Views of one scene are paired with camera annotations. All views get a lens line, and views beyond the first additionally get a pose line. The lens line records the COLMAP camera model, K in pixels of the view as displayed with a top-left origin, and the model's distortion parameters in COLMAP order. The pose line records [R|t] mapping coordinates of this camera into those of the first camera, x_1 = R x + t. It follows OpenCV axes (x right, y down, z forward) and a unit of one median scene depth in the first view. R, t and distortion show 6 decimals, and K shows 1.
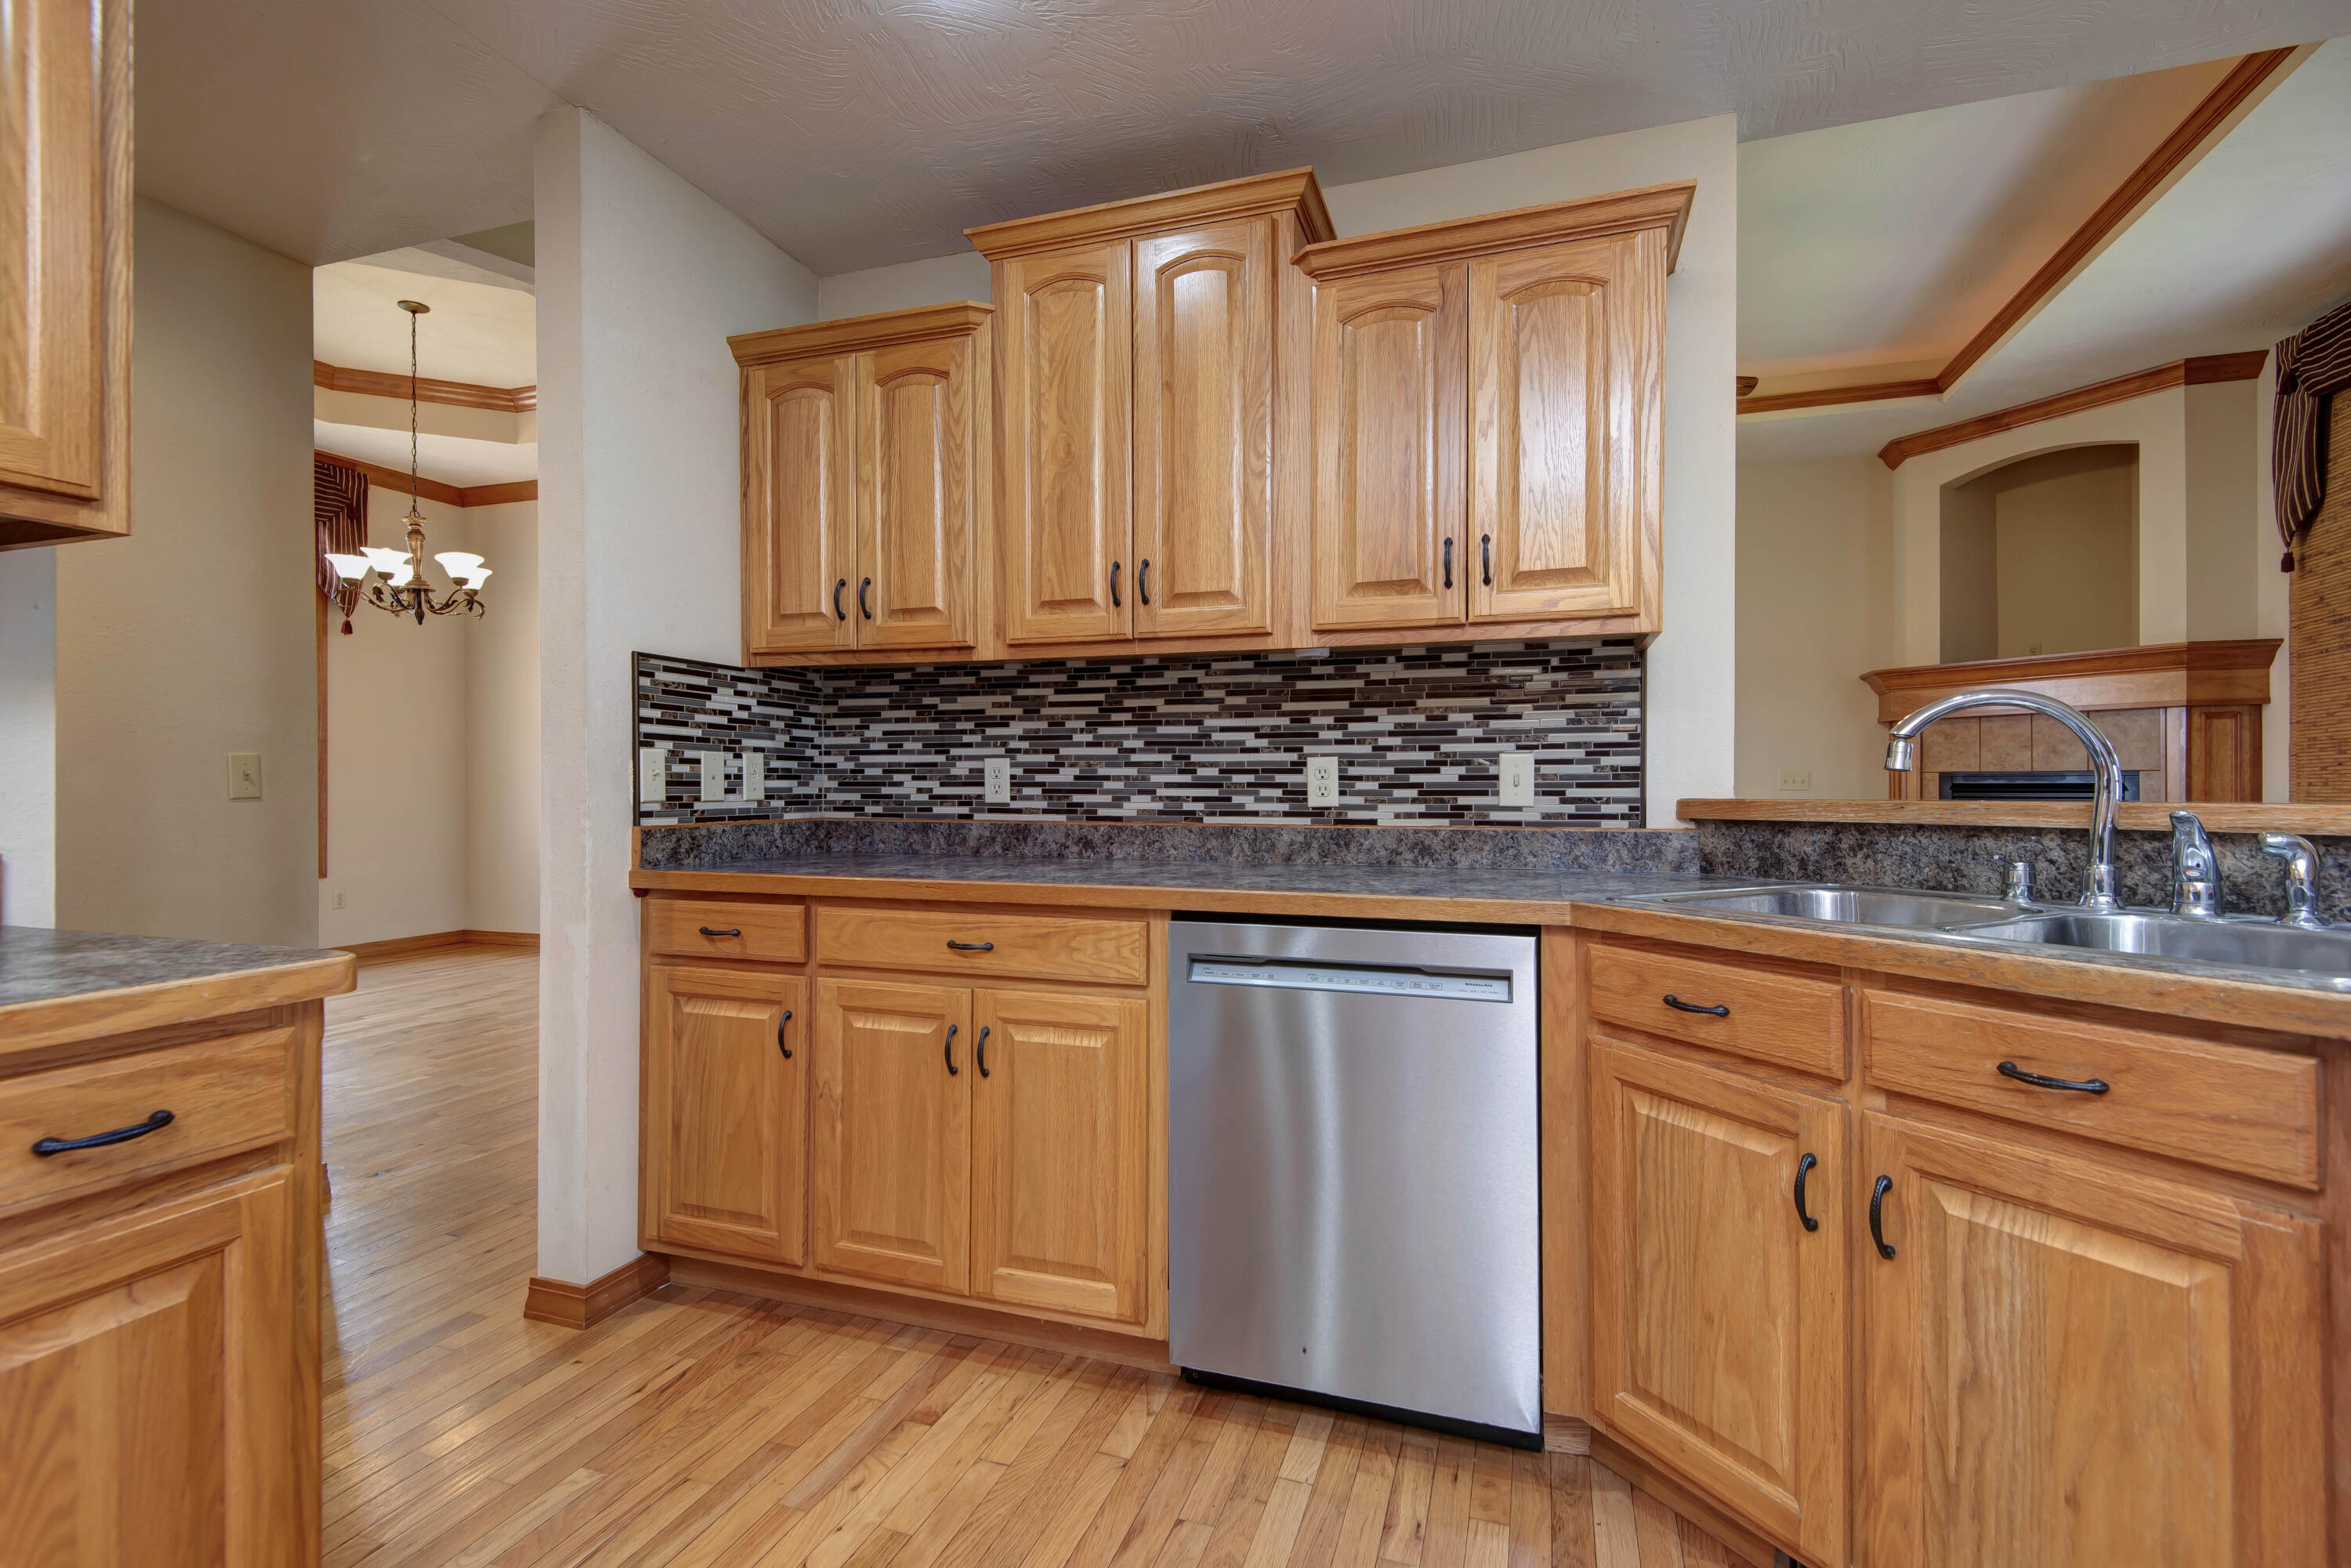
lens RADIAL K [[1099.4, 0, 1152.7], [0, 1099.4, 779.6], [0, 0, 1]] dist [0.016741, -0.013131]
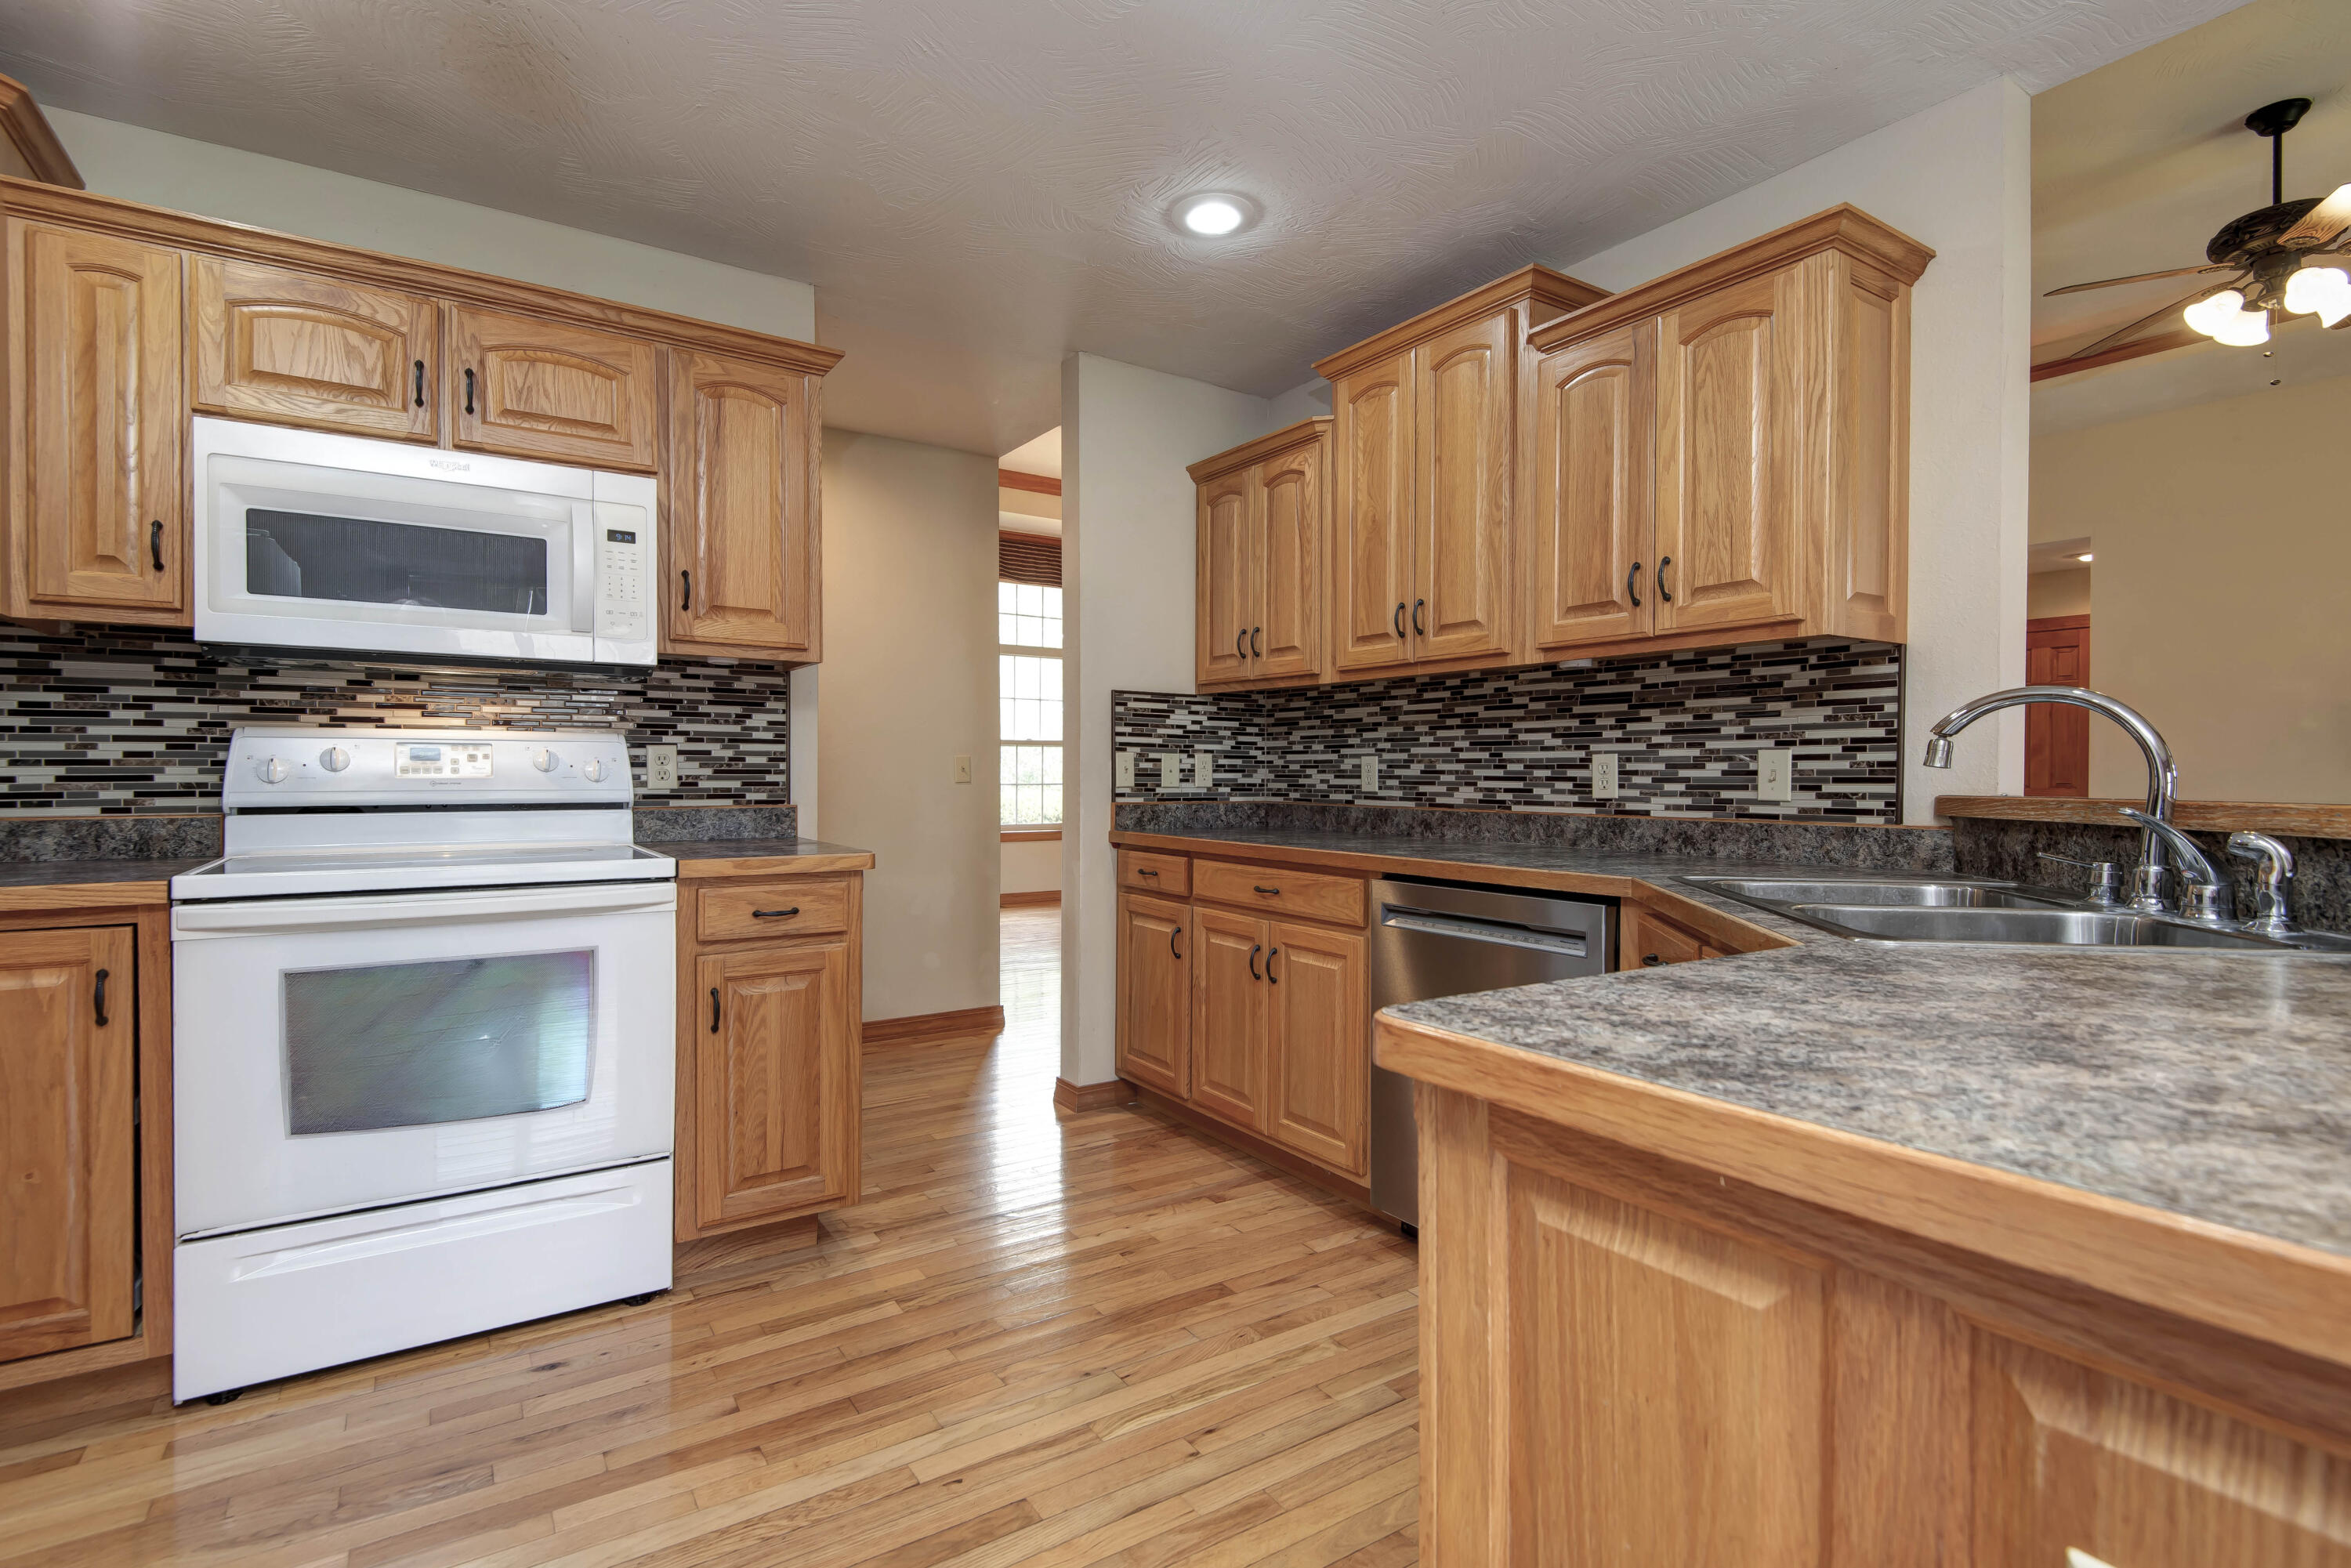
lens RADIAL K [[1099.4, 0, 1155.3], [0, 1099.4, 781.8], [0, 0, 1]] dist [0.016741, -0.013131]
pose [[0.794016, 0.008008, -0.607844, 0.505622], [-0.002984, 0.999953, 0.009275, -0.001384], [0.607889, -0.005551, 0.794003, -0.187784]]
